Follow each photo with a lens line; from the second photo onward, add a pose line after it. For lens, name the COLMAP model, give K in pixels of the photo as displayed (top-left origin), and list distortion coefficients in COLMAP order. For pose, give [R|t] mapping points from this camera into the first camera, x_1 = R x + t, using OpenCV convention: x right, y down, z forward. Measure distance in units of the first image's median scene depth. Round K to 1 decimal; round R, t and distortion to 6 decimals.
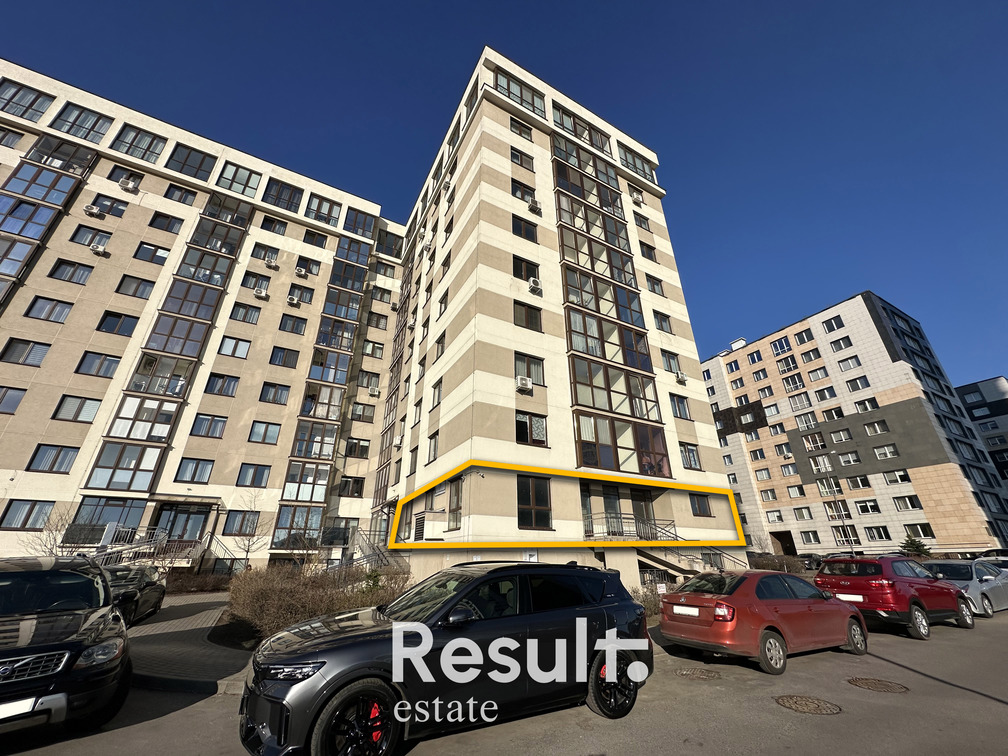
lens RADIAL K [[401.4, 0, 505.0], [0, 401.4, 377.5], [0, 0, 1]] dist [-0.003591, 0.000919]
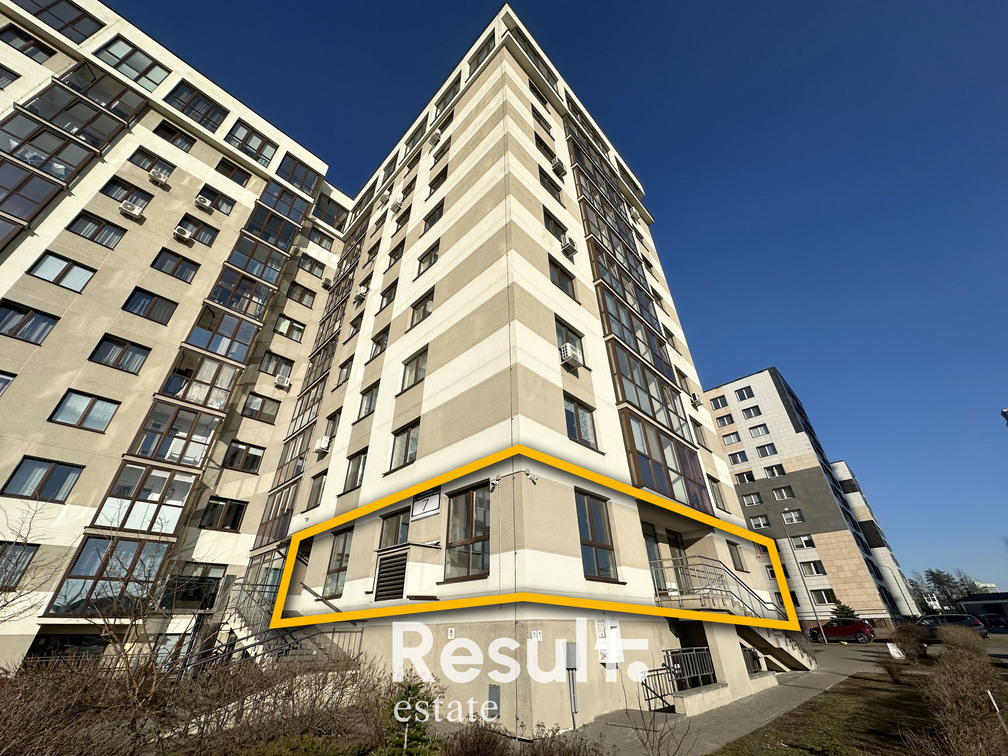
lens RADIAL K [[401.4, 0, 504.4], [0, 401.4, 376.9], [0, 0, 1]] dist [-0.003591, 0.000919]
pose [[0.959328, 0.143340, 0.243192, -0.136184], [-0.109566, 0.983020, -0.147194, 0.099058], [-0.260162, 0.114561, 0.958745, 0.231357]]
